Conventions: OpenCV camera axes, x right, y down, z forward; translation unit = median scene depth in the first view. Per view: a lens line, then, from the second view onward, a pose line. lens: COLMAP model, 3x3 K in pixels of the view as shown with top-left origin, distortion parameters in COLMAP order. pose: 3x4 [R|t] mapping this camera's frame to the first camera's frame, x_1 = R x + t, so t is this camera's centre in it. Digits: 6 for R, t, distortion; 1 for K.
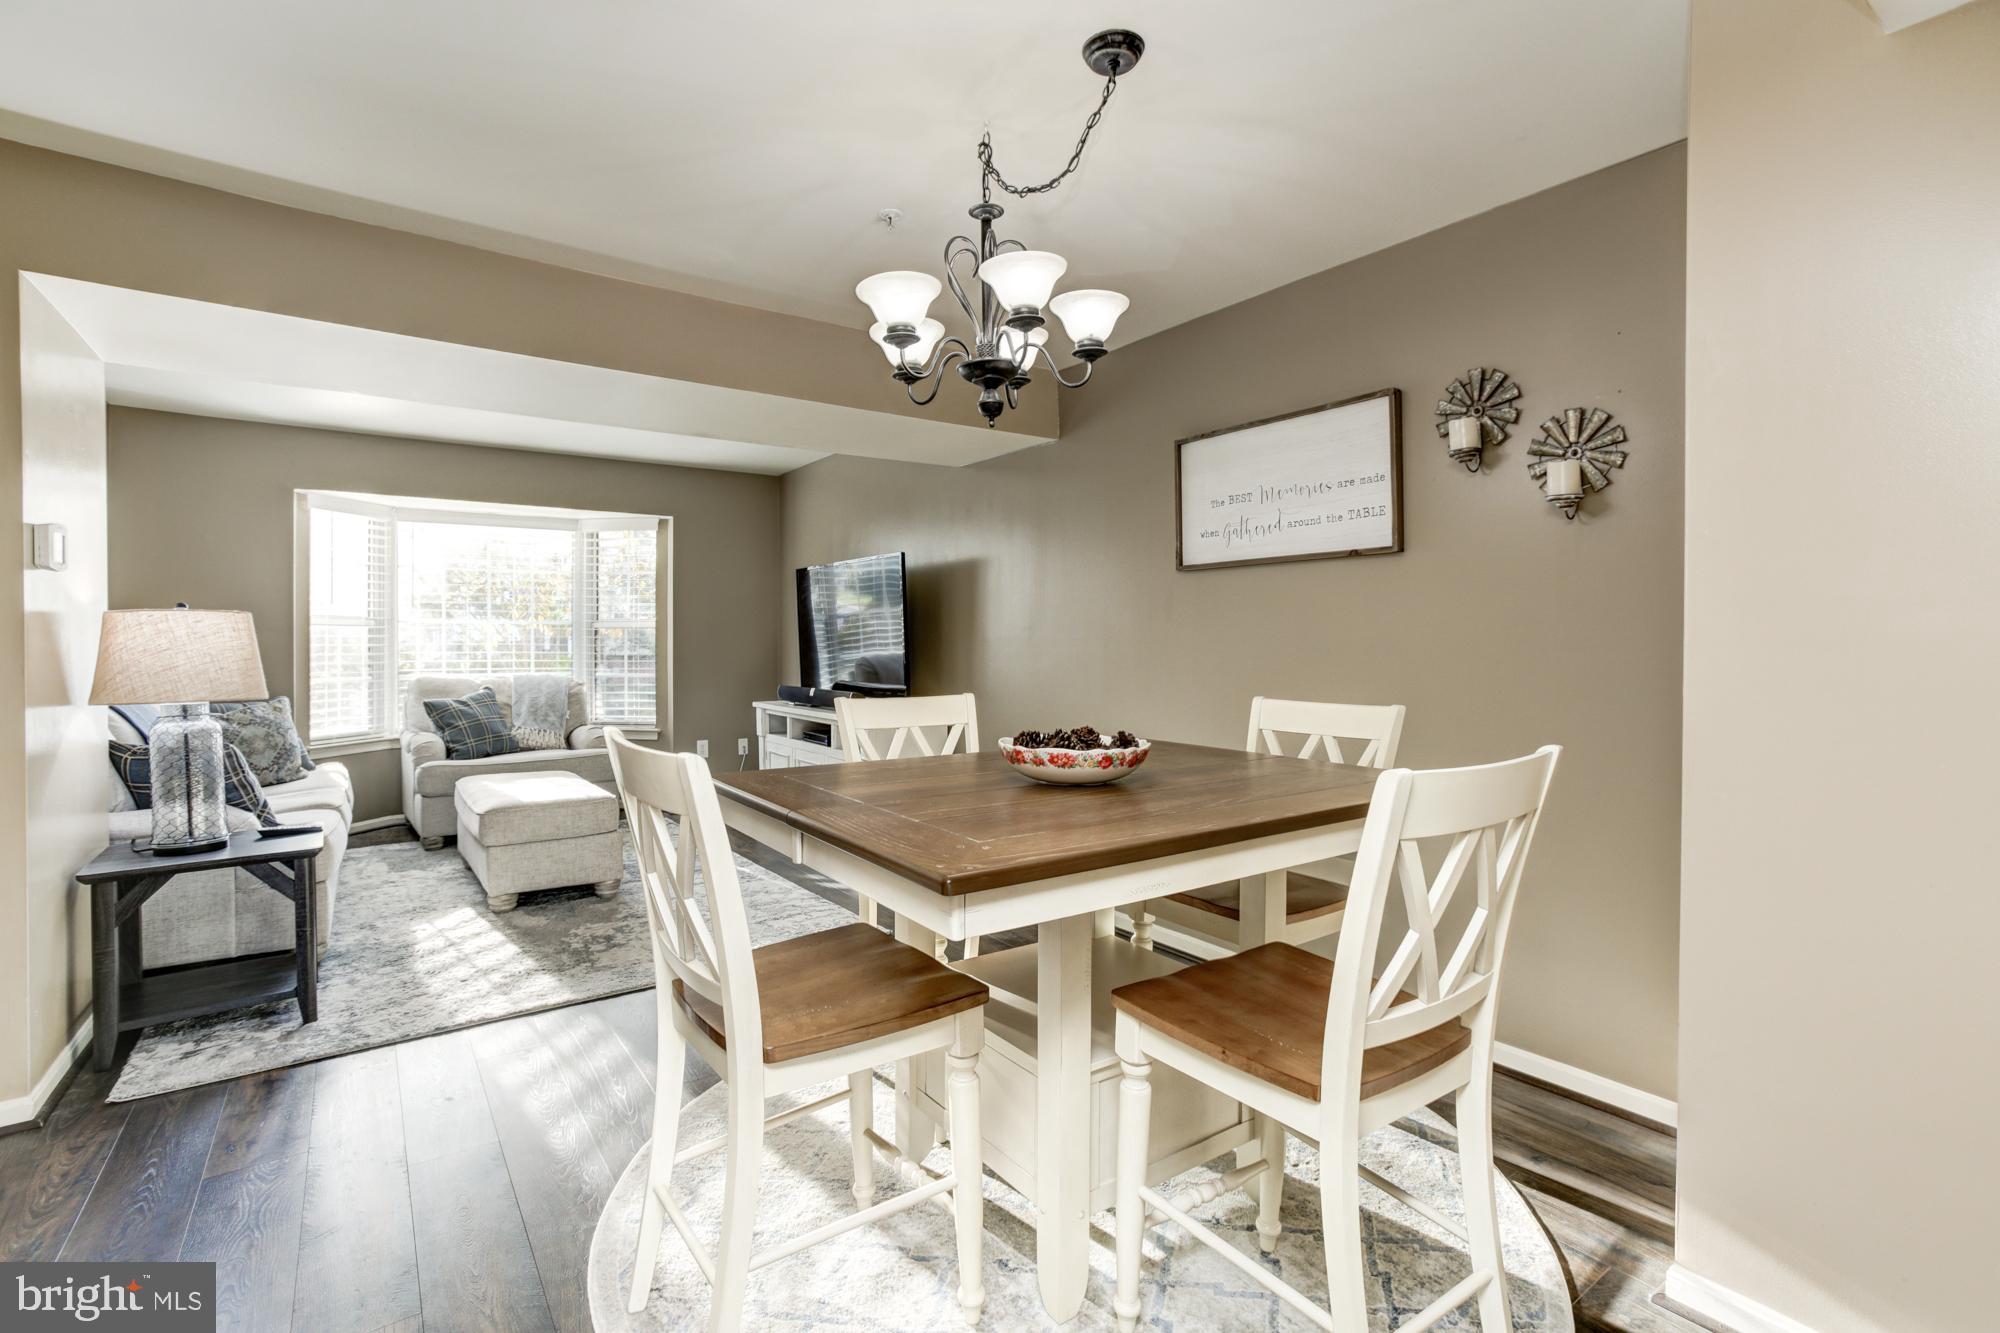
lens RADIAL K [[941.8, 0, 963.6], [0, 941.8, 659.5], [0, 0, 1]] dist [-0.048805, 0.024727]
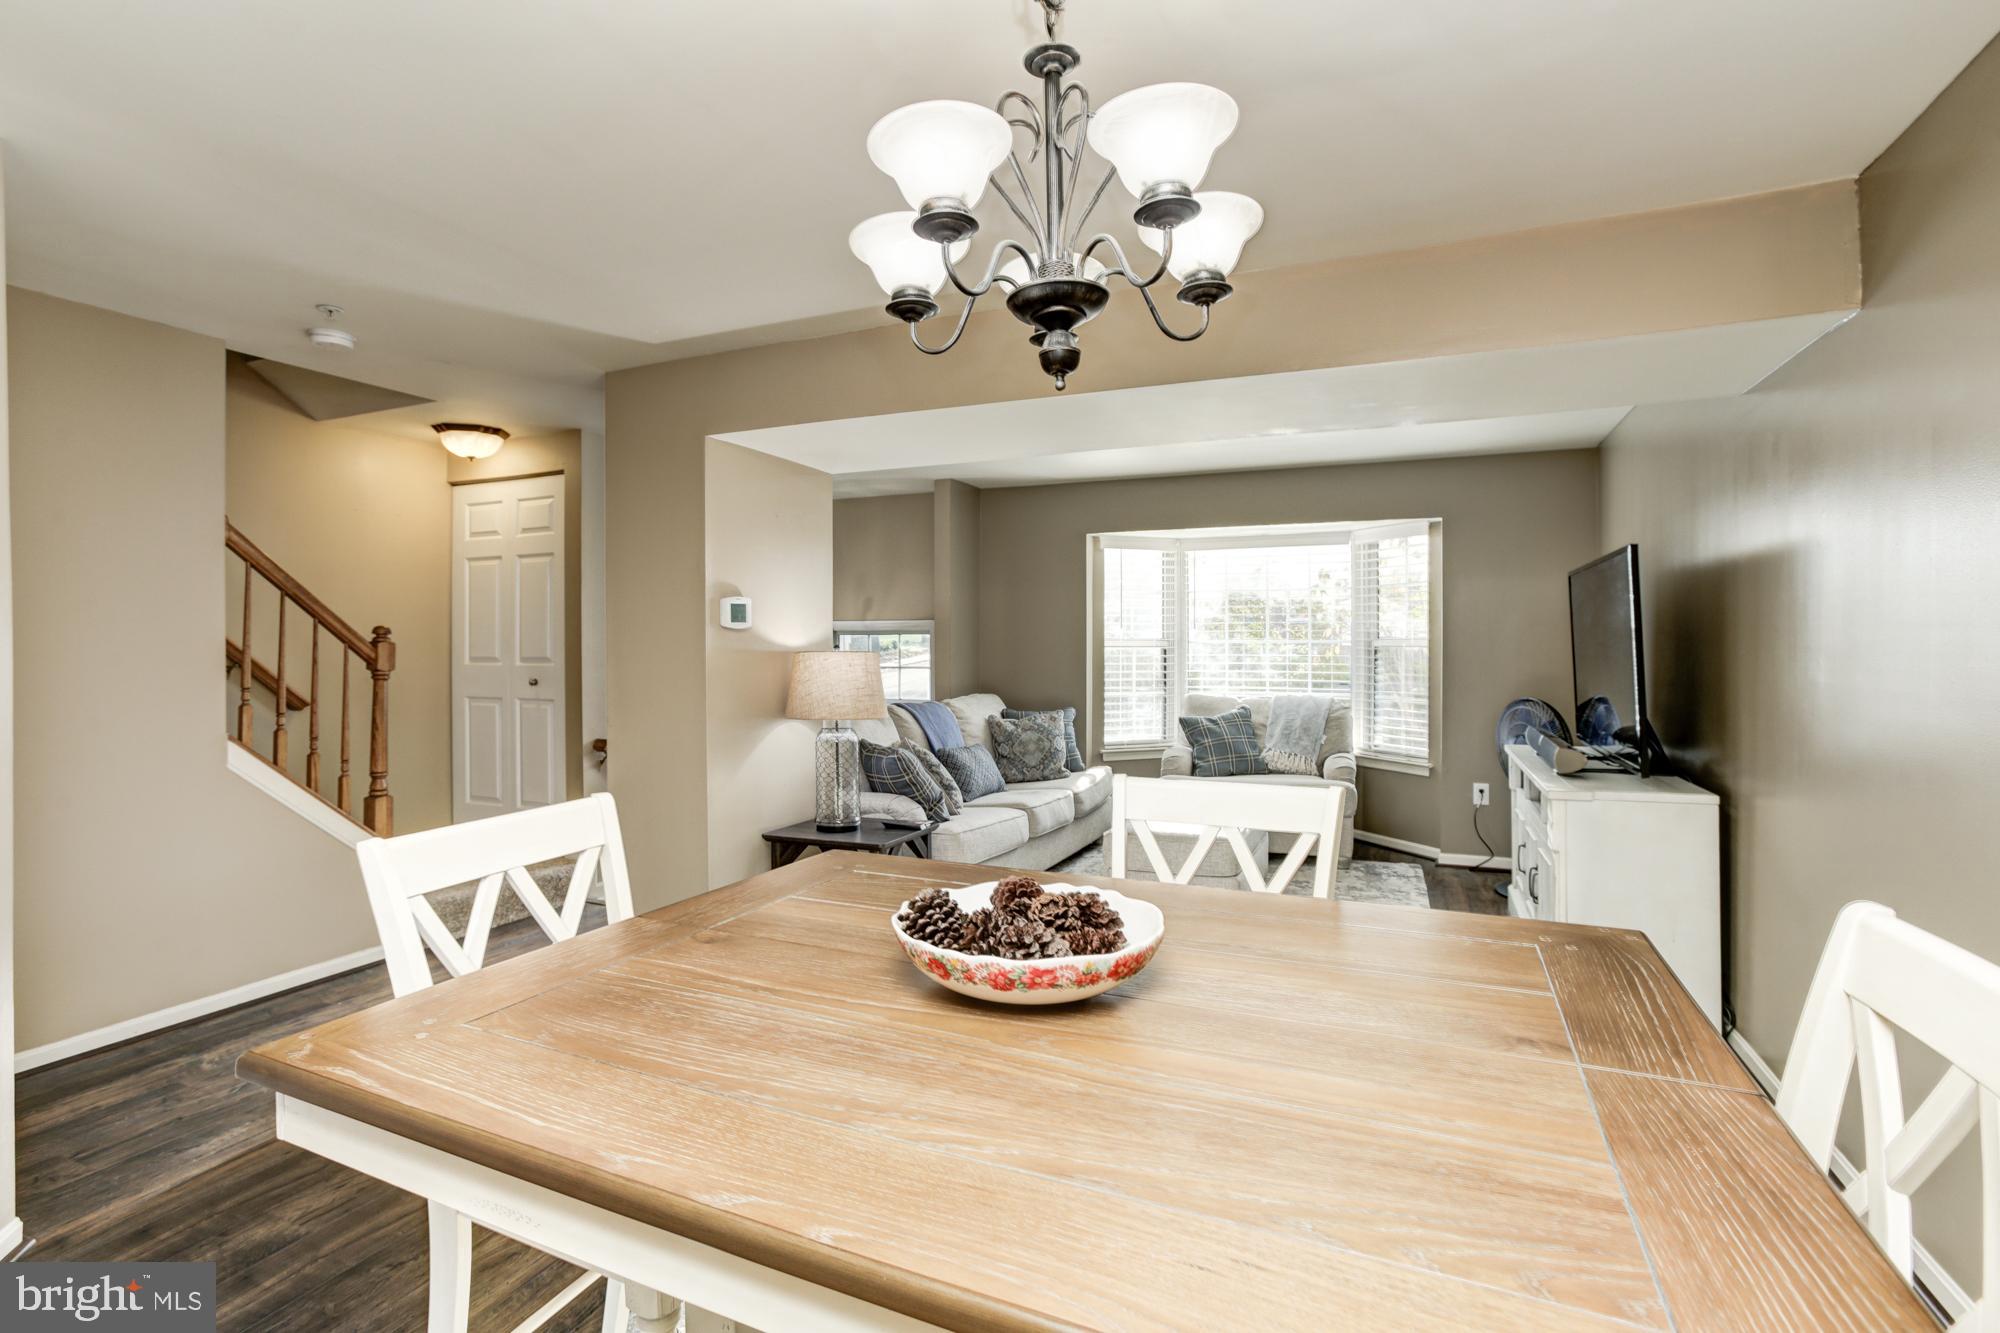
lens RADIAL K [[941.8, 0, 983.6], [0, 941.8, 645.2], [0, 0, 1]] dist [-0.048805, 0.024727]
pose [[0.550324, -0.004752, -0.834937, 0.187107], [-0.014137, 0.999787, -0.015008, -0.018147], [0.834831, 0.020063, 0.550140, 0.200985]]
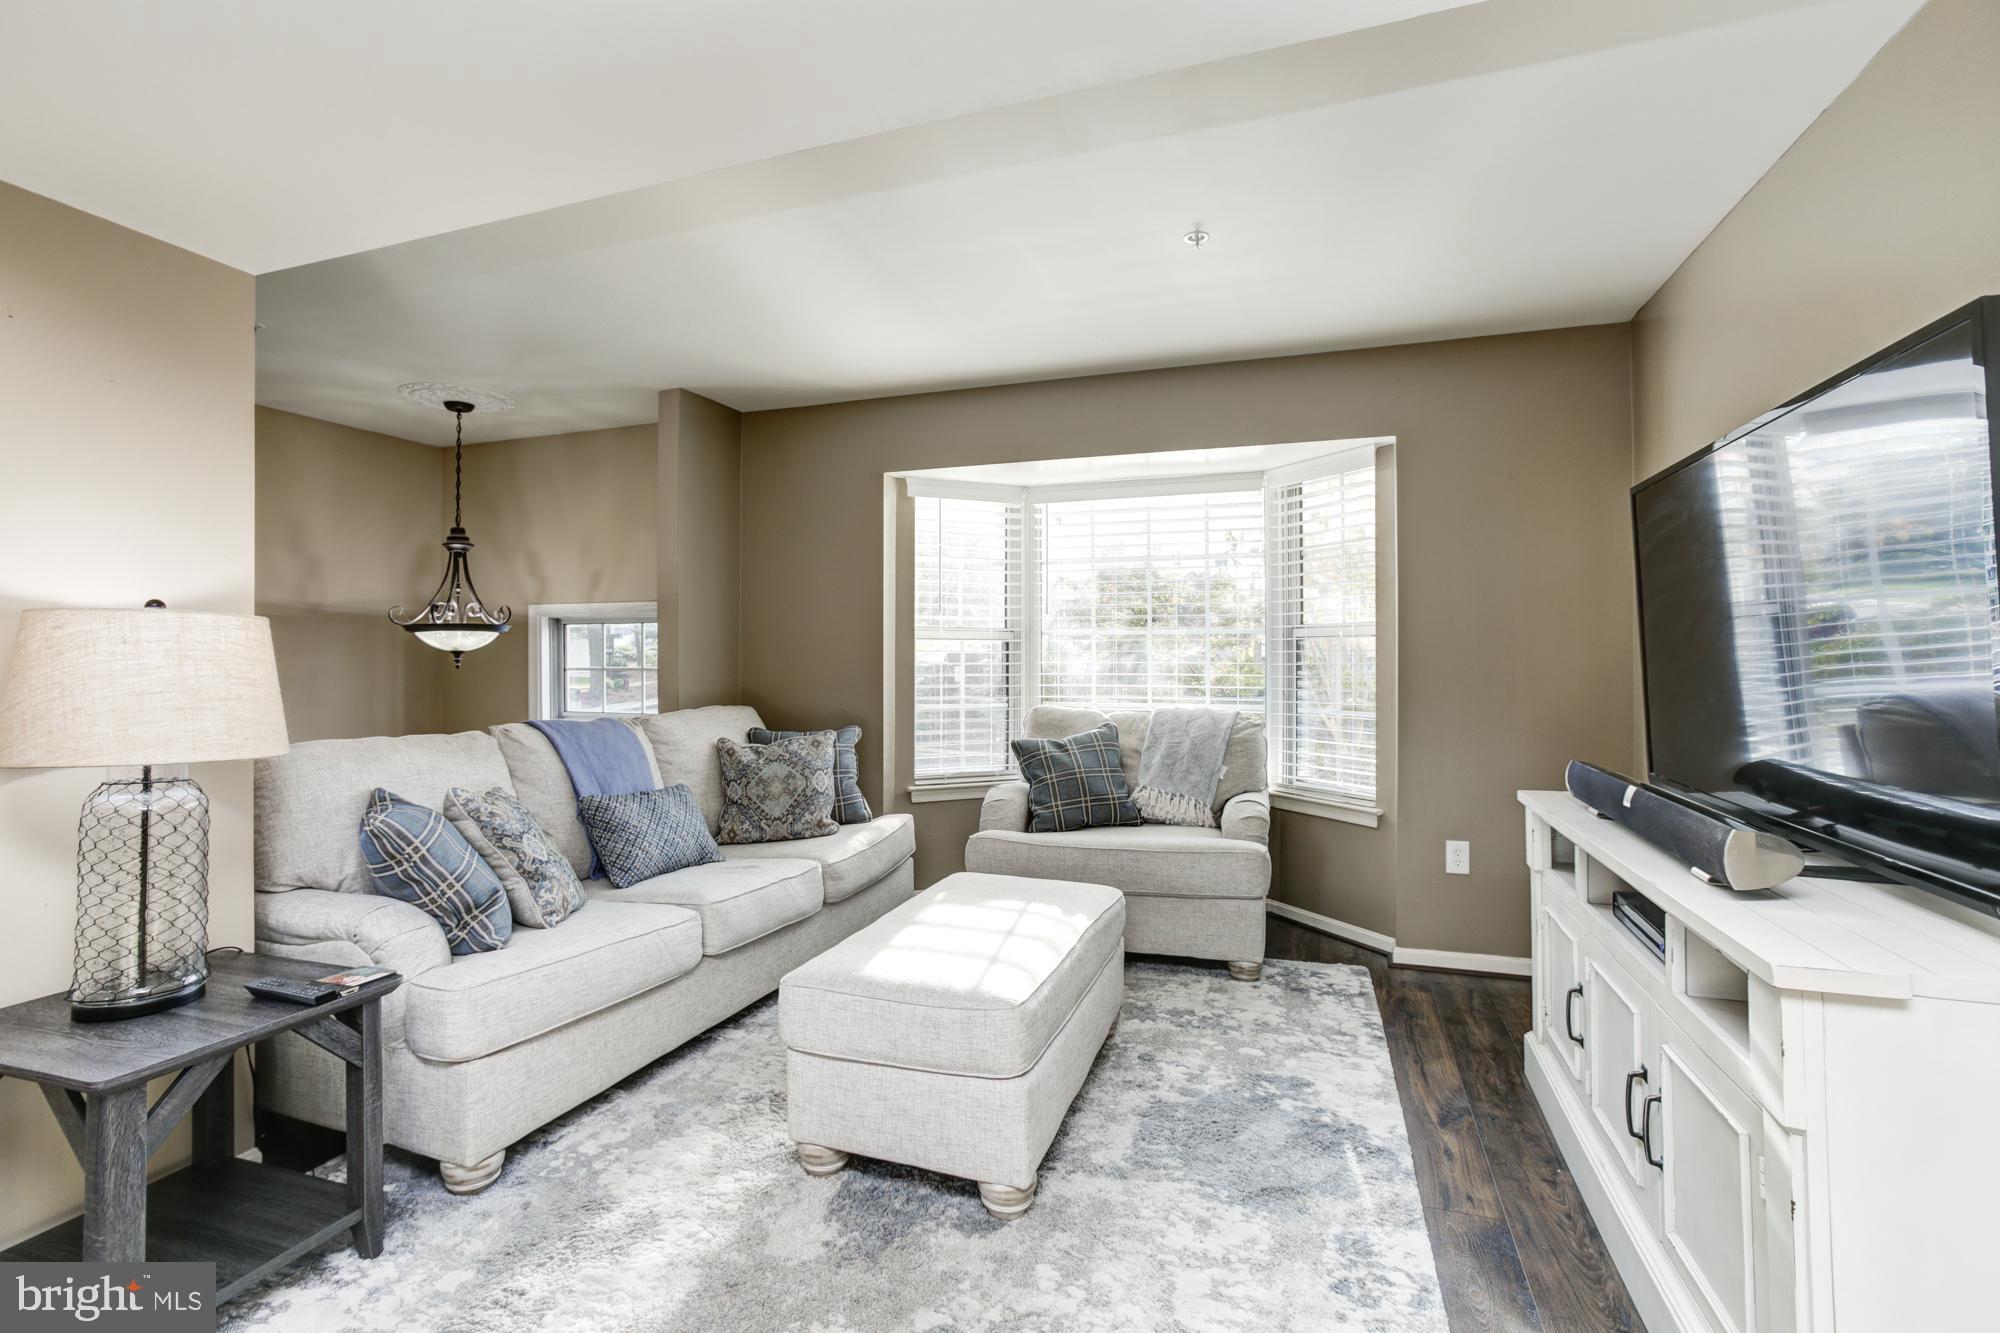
lens RADIAL K [[941.8, 0, 965.6], [0, 941.8, 654.1], [0, 0, 1]] dist [-0.048805, 0.024727]
pose [[0.596242, -0.008726, -0.802758, -0.014522], [-0.012383, 0.999722, -0.020065, -0.006977], [0.802709, 0.021904, 0.595968, 0.500921]]
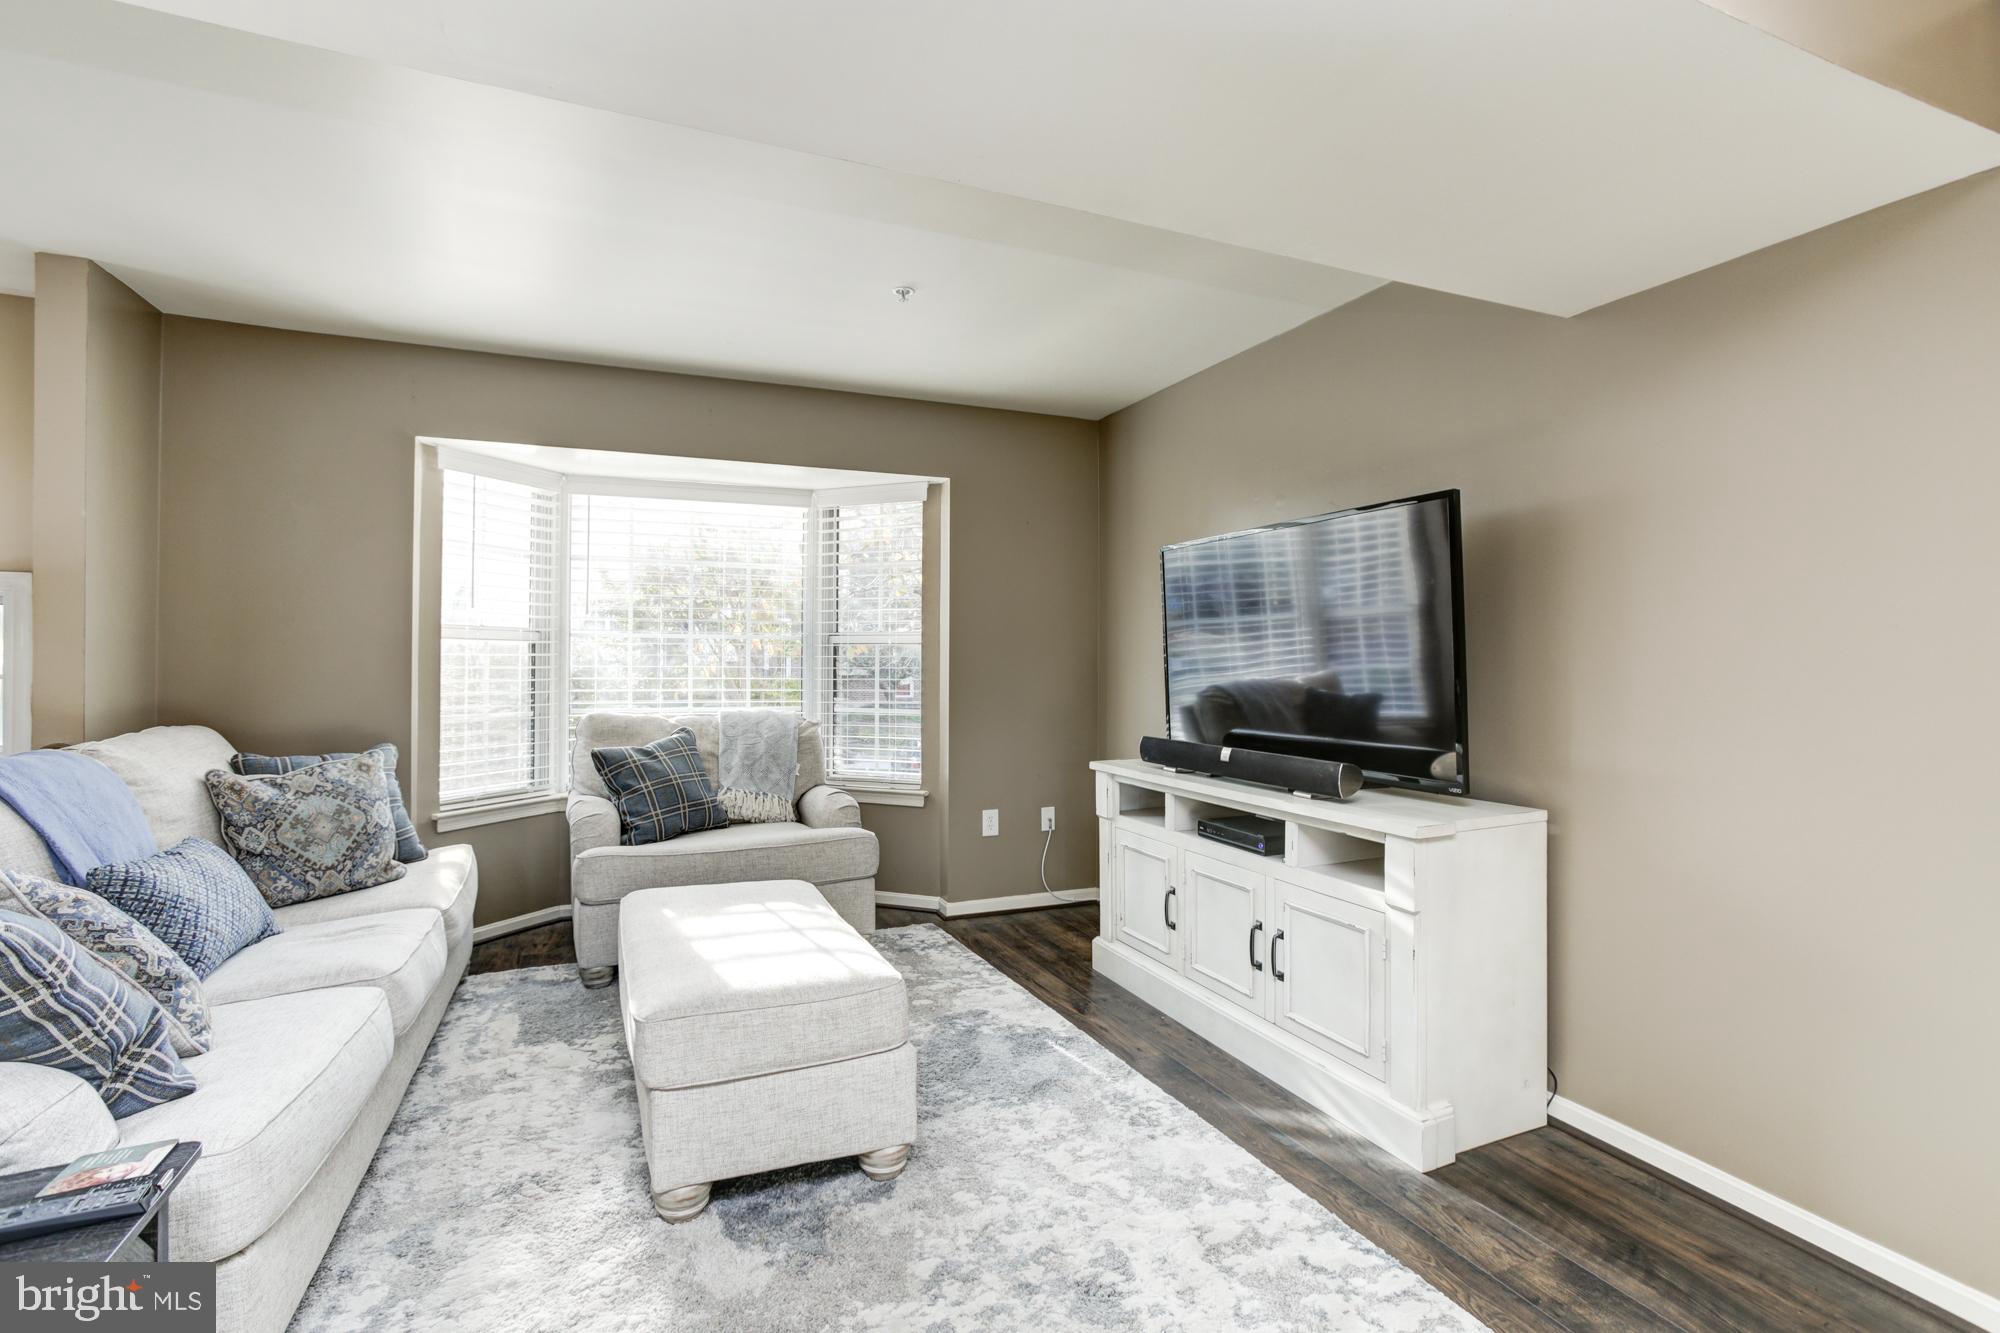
lens RADIAL K [[941.8, 0, 1015.5], [0, 941.8, 652.9], [0, 0, 1]] dist [-0.048805, 0.024727]
pose [[0.987443, -0.000988, -0.157970, -0.164779], [-0.004092, 0.999485, -0.031832, -0.005279], [0.157920, 0.032079, 0.986931, 0.361755]]
